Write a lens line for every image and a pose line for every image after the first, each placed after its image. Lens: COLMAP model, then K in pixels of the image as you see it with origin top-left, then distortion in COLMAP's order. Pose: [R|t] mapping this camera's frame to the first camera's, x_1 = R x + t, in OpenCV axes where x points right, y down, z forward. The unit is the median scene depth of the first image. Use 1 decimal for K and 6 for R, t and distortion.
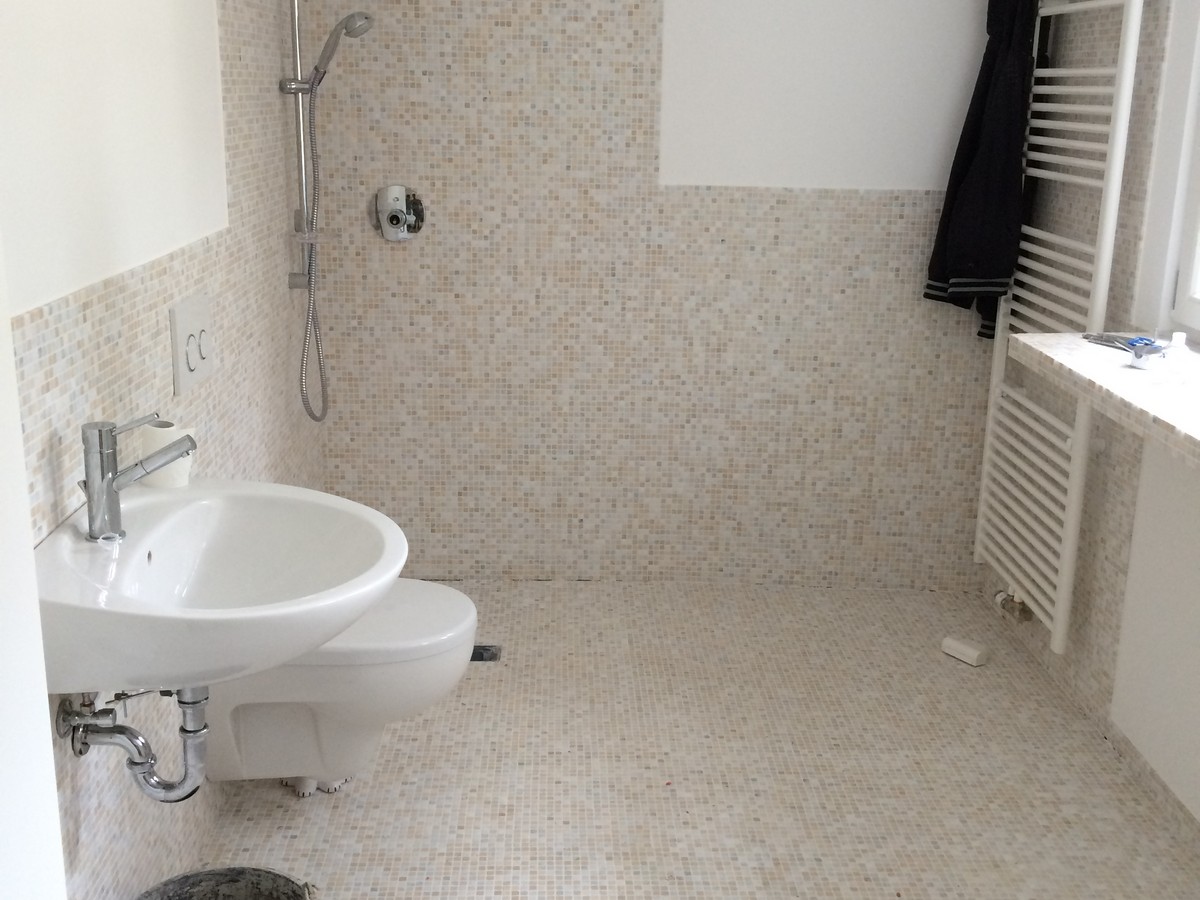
lens RADIAL K [[1351.8, 0, 606.5], [0, 1351.8, 445.1], [0, 0, 1]] dist [0.090217, -0.013990]
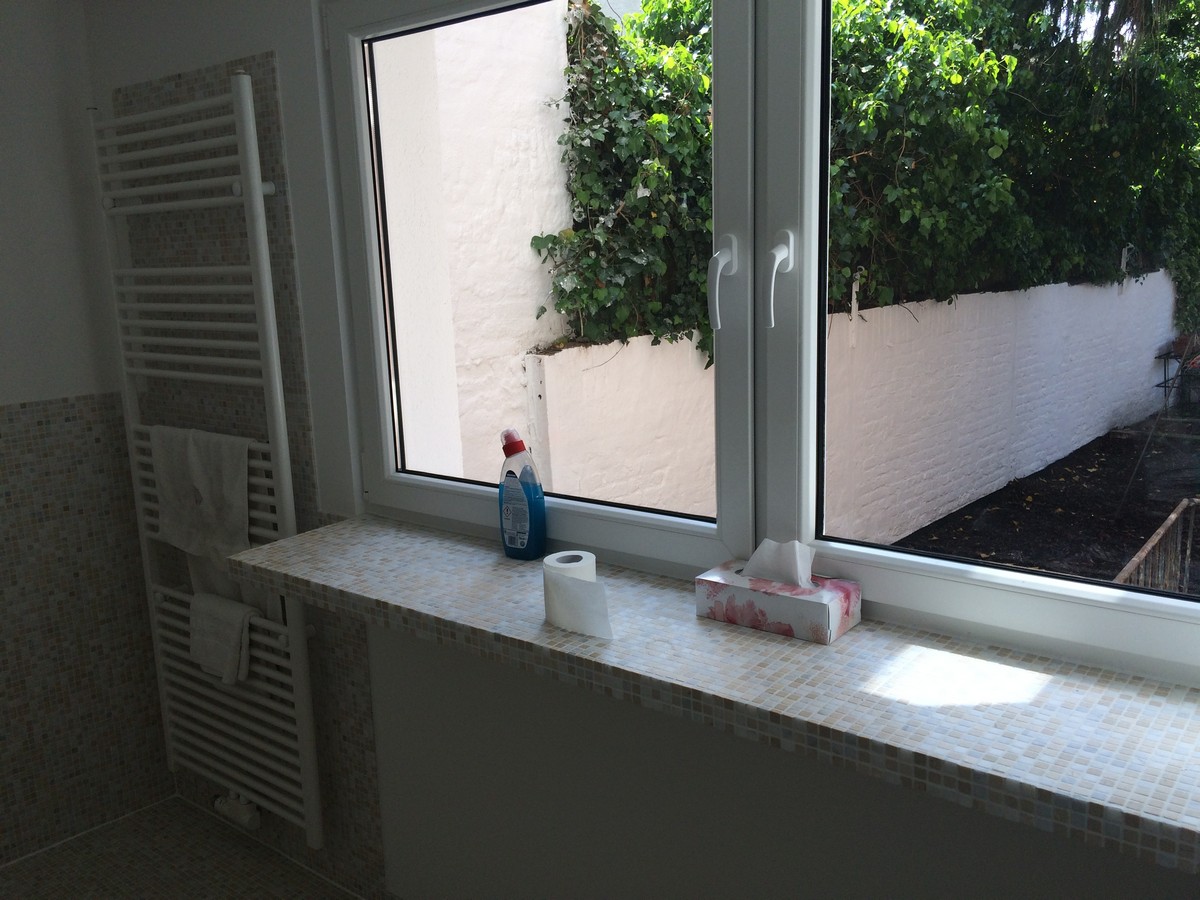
lens RADIAL K [[1019.3, 0, 600.0], [0, 1019.3, 450.0], [0, 0, 1]] dist [0.060189, -0.107376]
pose [[0.648120, -0.191260, 0.737130, -0.021929], [0.247108, 0.968392, 0.033995, -0.084442], [-0.720332, 0.160118, 0.674896, 0.271968]]
